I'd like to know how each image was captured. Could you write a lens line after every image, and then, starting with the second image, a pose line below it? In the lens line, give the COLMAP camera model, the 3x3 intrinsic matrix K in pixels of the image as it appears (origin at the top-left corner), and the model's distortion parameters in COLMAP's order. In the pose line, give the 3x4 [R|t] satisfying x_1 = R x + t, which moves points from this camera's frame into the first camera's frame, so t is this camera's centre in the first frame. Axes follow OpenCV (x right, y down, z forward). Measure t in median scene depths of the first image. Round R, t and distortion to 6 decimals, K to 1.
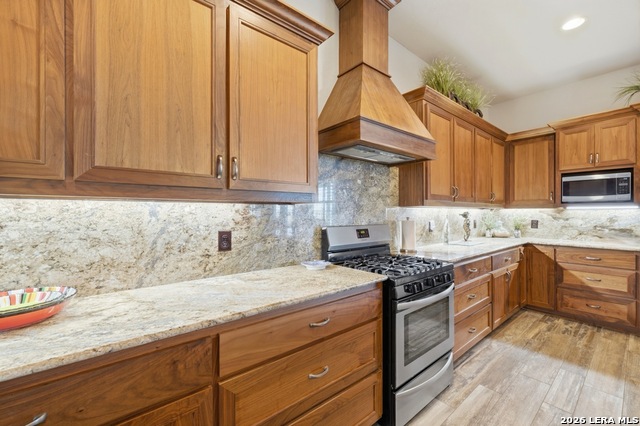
lens RADIAL K [[266.9, 0, 322.1], [0, 266.9, 212.3], [0, 0, 1]] dist [0.005408, 0.000174]
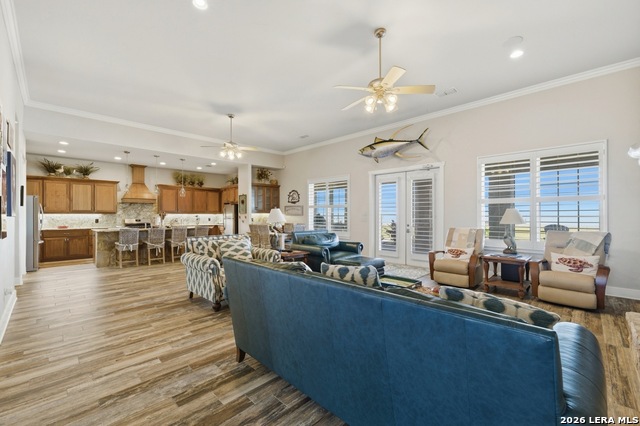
lens RADIAL K [[266.9, 0, 317.8], [0, 266.9, 215.7], [0, 0, 1]] dist [0.005408, 0.000174]
pose [[0.996075, -0.000146, 0.088510, 1.865028], [-0.000134, 0.999995, 0.003162, -0.008217], [-0.088510, -0.003161, 0.996070, -2.482838]]
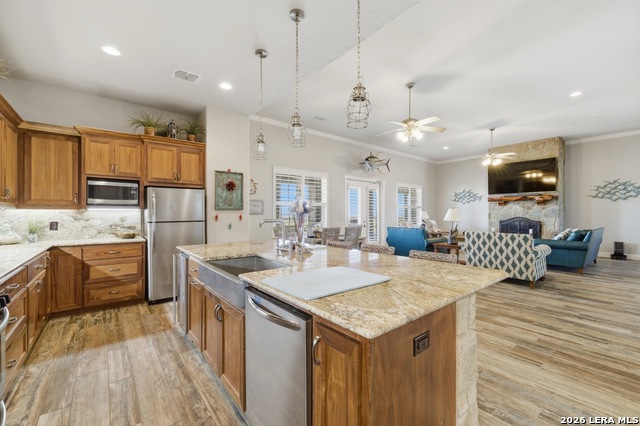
lens RADIAL K [[266.9, 0, 320.2], [0, 266.9, 212.7], [0, 0, 1]] dist [0.005408, 0.000174]
pose [[0.016112, 0.003779, 0.999863, -0.165699], [-0.003819, 0.999986, -0.003718, -0.002475], [-0.999863, -0.003758, 0.016126, 0.063310]]
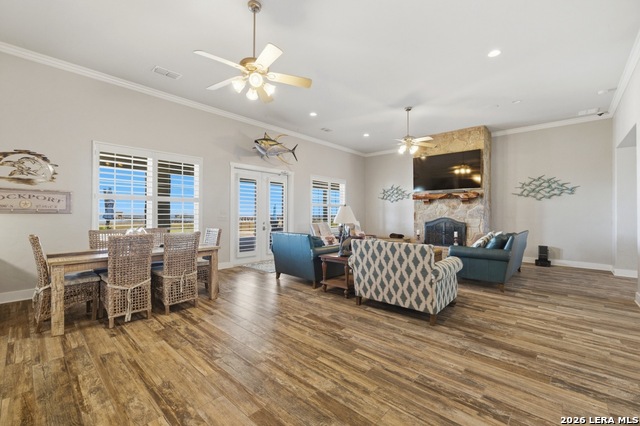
lens RADIAL K [[266.9, 0, 323.2], [0, 266.9, 211.3], [0, 0, 1]] dist [0.005408, 0.000174]
pose [[-0.134791, 0.006264, 0.990854, 0.423055], [-0.007547, 0.999945, -0.007348, -0.006387], [-0.990845, -0.008469, -0.134736, -0.567101]]
